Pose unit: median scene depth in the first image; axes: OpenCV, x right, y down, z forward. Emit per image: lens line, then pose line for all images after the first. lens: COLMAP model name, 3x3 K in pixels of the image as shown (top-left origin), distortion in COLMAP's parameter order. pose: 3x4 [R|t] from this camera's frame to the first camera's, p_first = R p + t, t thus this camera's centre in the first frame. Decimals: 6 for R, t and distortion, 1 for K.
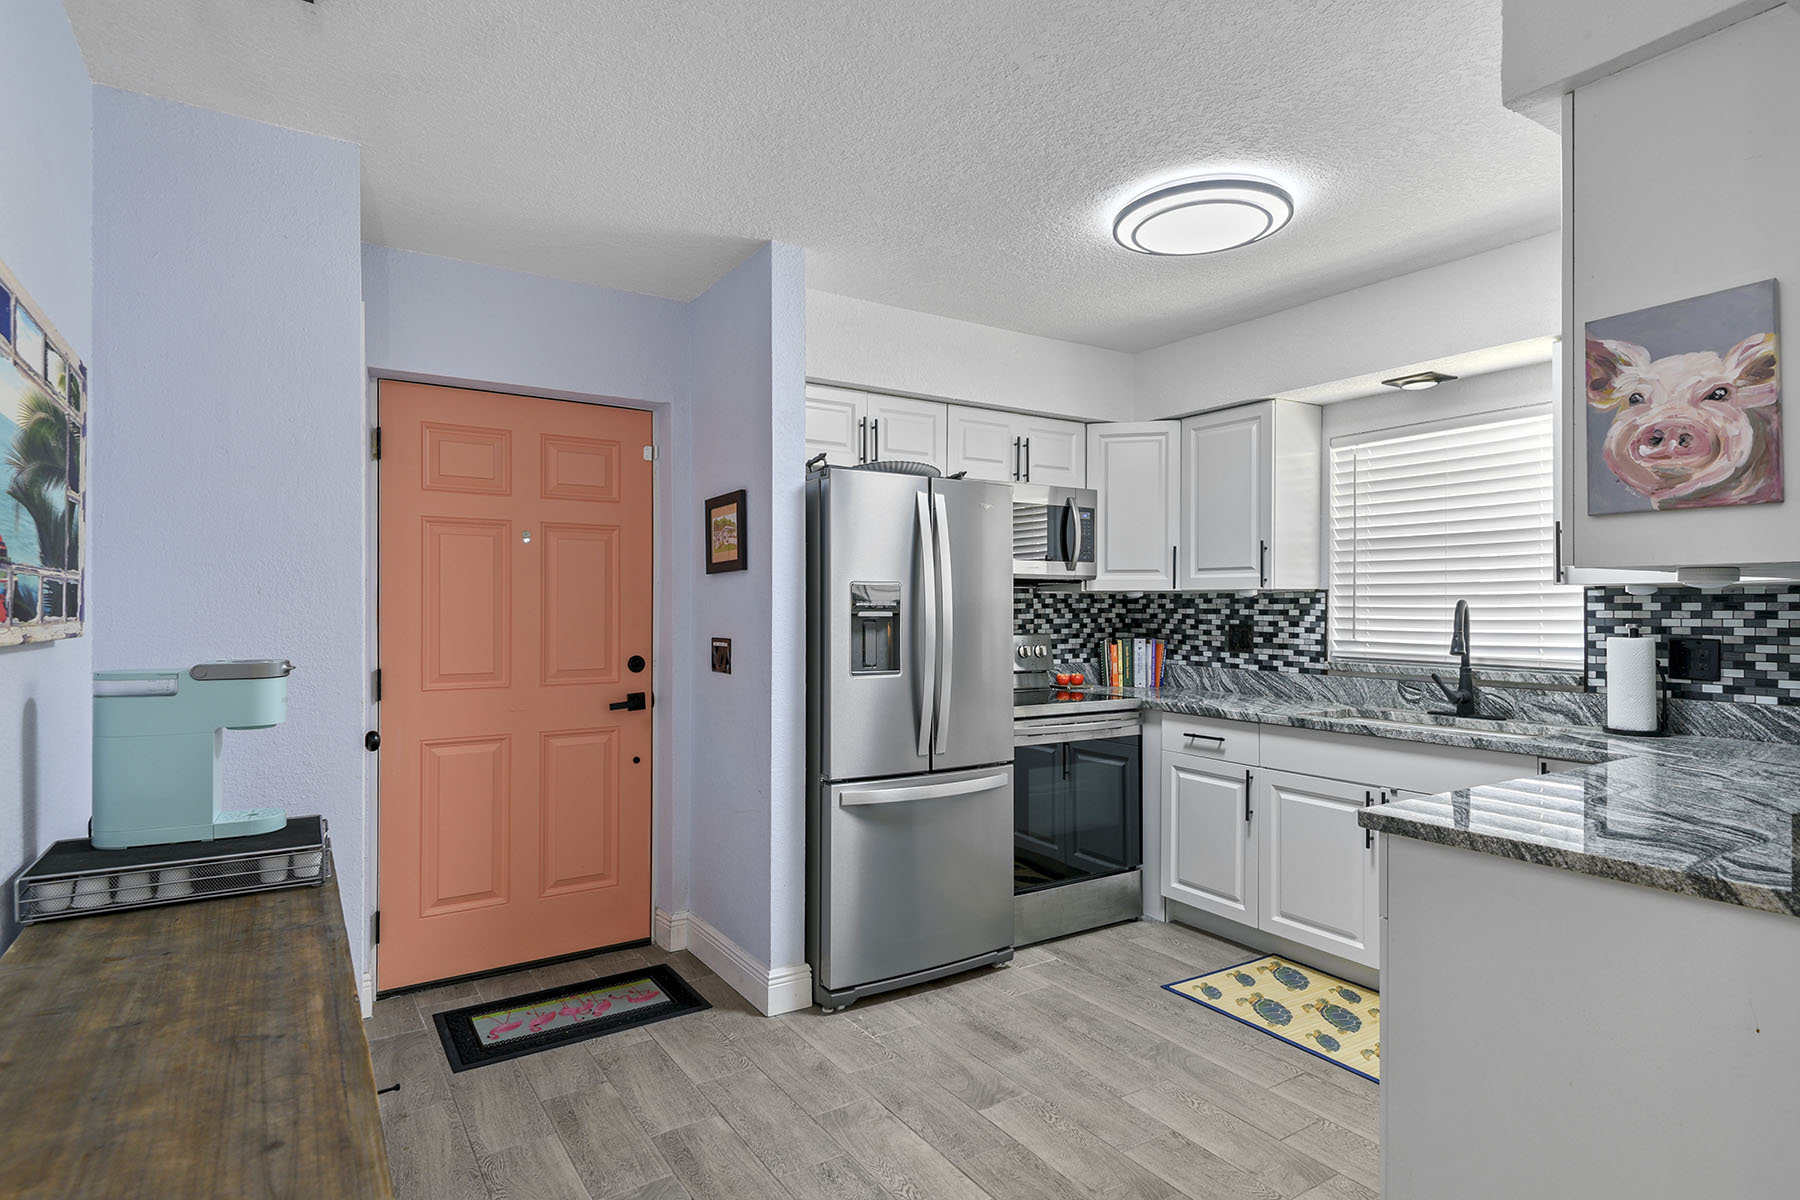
lens RADIAL K [[913.3, 0, 892.0], [0, 913.3, 600.6], [0, 0, 1]] dist [0.018145, -0.002543]
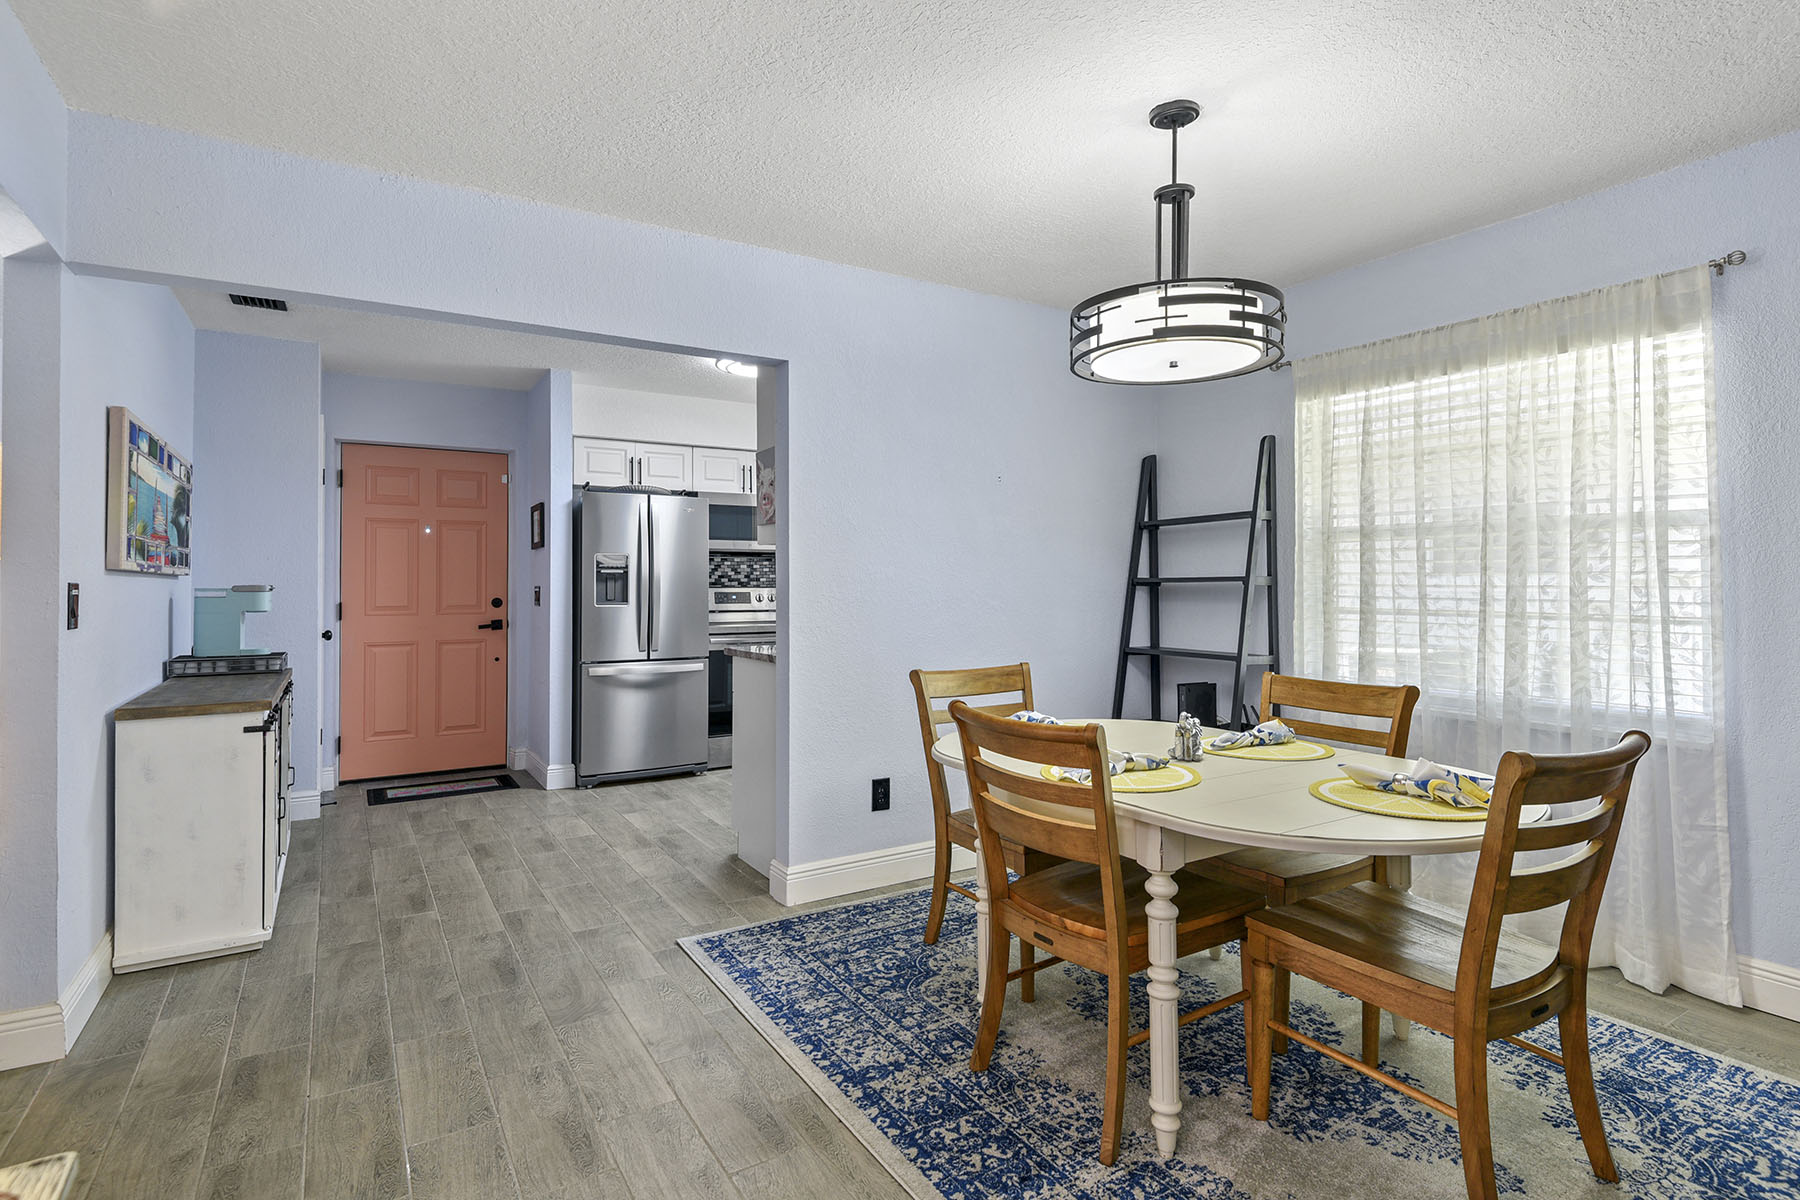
lens RADIAL K [[913.3, 0, 929.8], [0, 913.3, 564.7], [0, 0, 1]] dist [0.018145, -0.002543]
pose [[0.999887, -0.005718, -0.013913, 0.581571], [0.005497, 0.999859, -0.015863, 0.031471], [0.014002, 0.015785, 0.999777, -0.736542]]
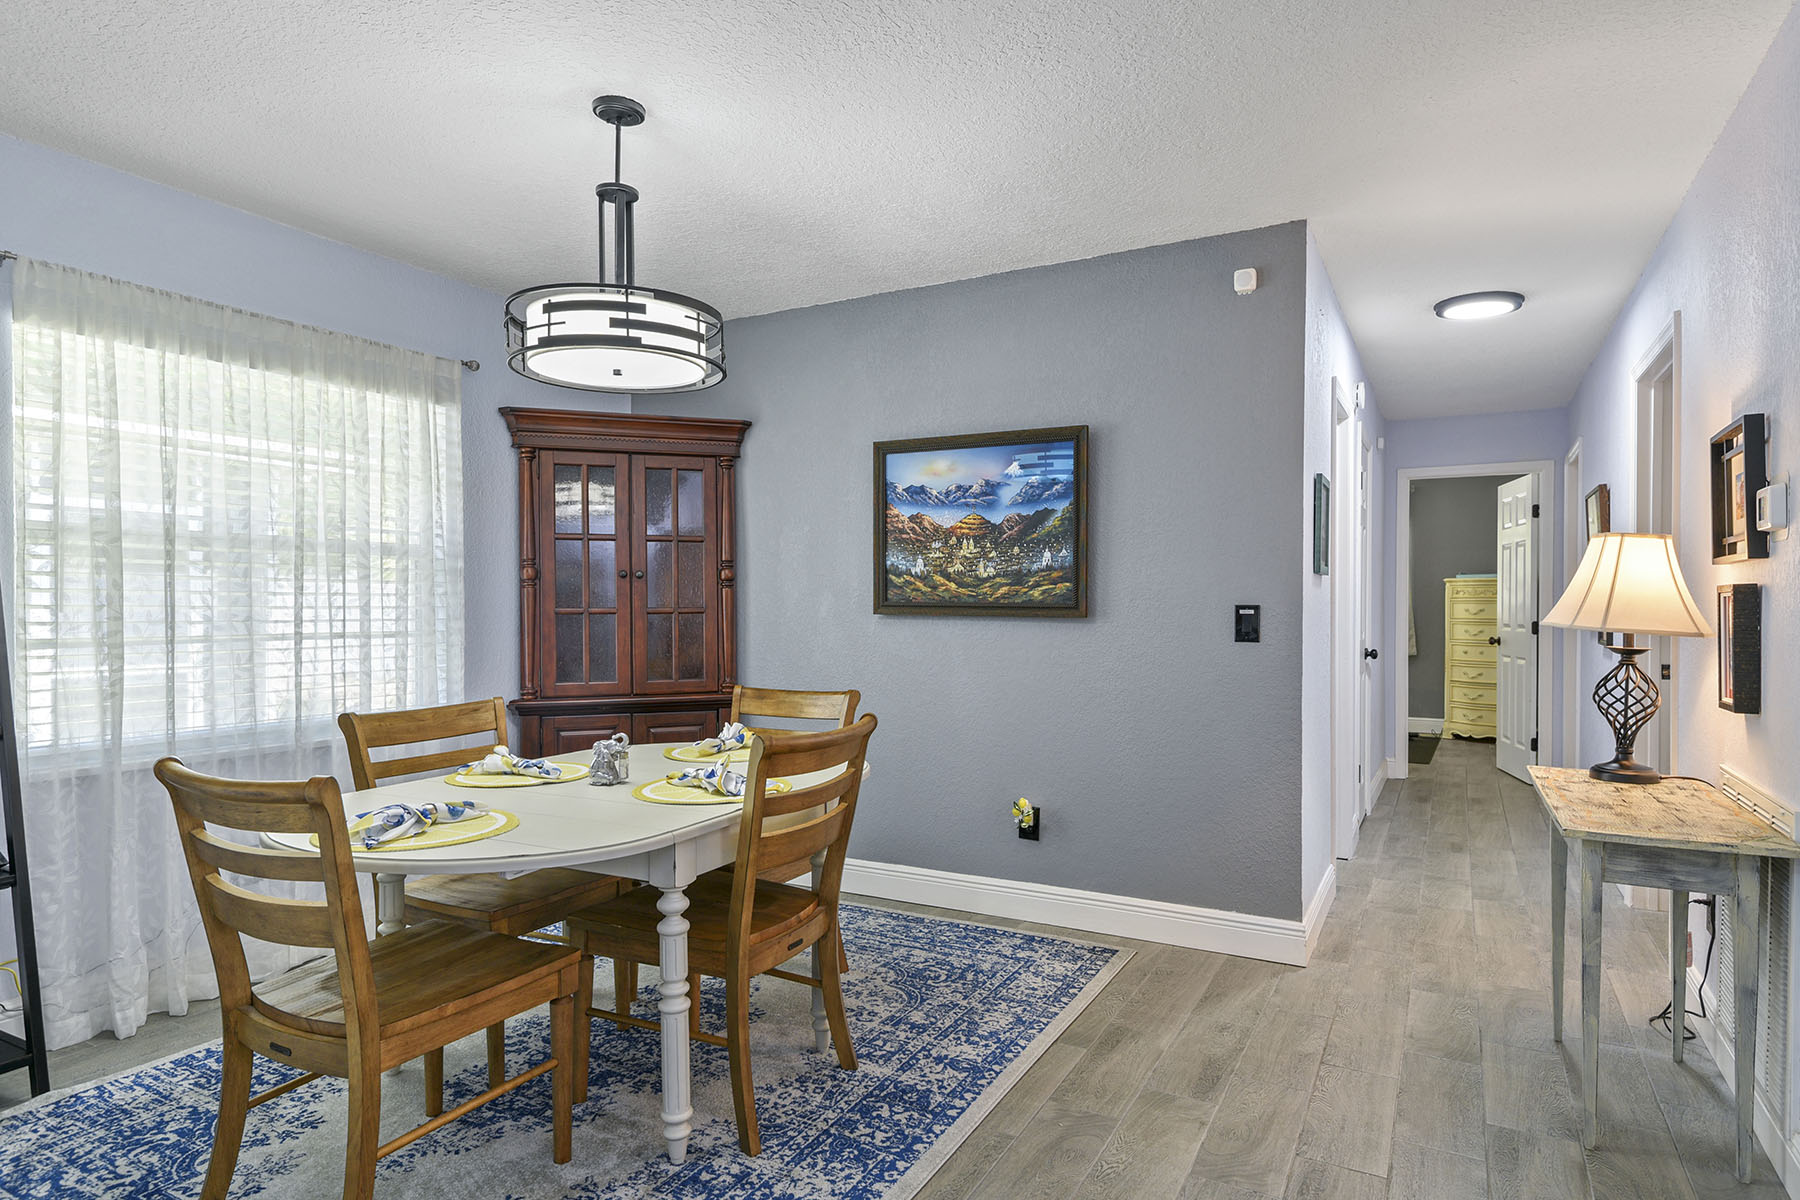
lens RADIAL K [[1031.9, 0, 887.7], [0, 1031.9, 605.6], [0, 0, 1]] dist [0.019245, -0.003701]
pose [[-0.480805, -0.005109, 0.876813, -0.059552], [-0.001599, 0.999986, 0.004950, 0.035041], [-0.876826, 0.000978, -0.480806, 0.245750]]
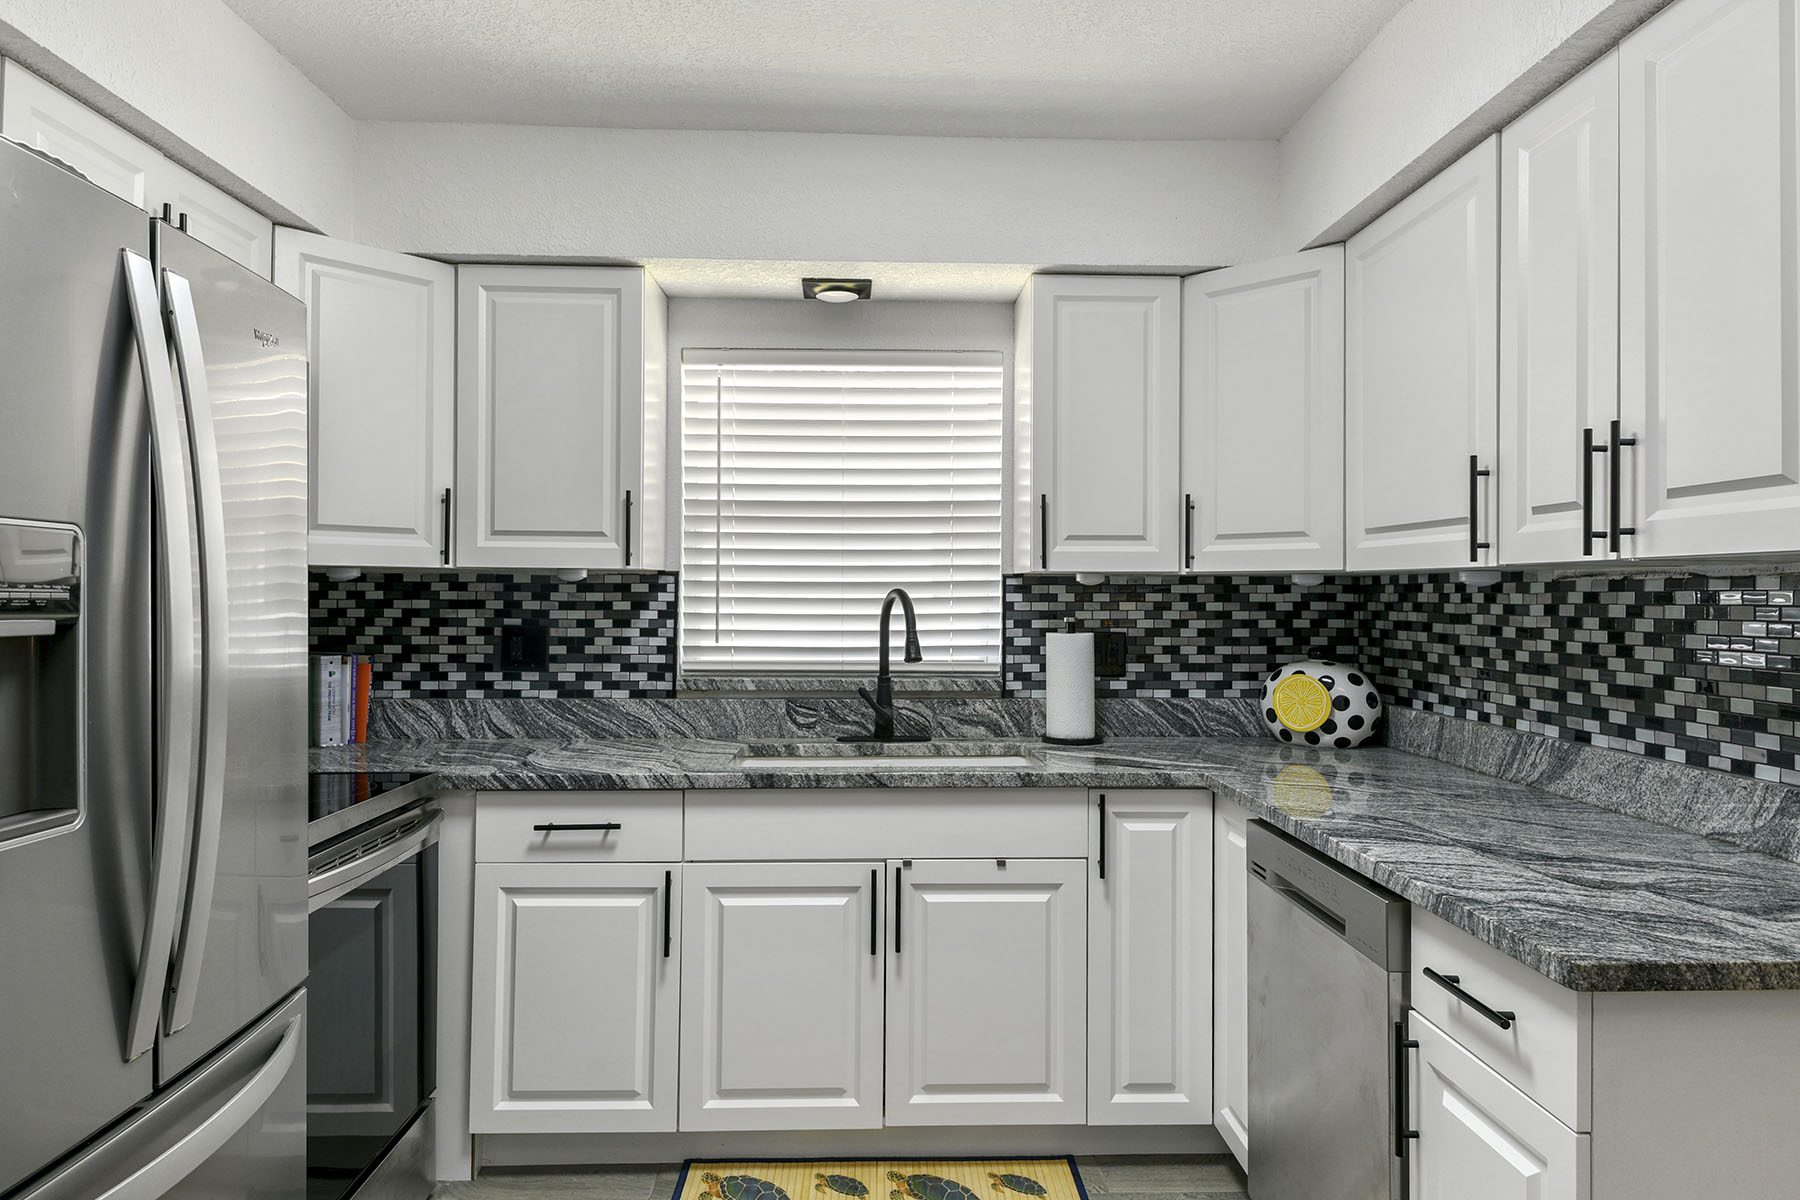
lens RADIAL K [[1099.5, 0, 896.4], [0, 1099.5, 585.8], [0, 0, 1]] dist [0.028869, -0.001826]
pose [[0.519472, 0.007149, 0.854458, -0.158325], [-0.007611, 0.999964, -0.003740, 0.000429], [-0.854454, -0.004560, 0.519508, 0.522003]]
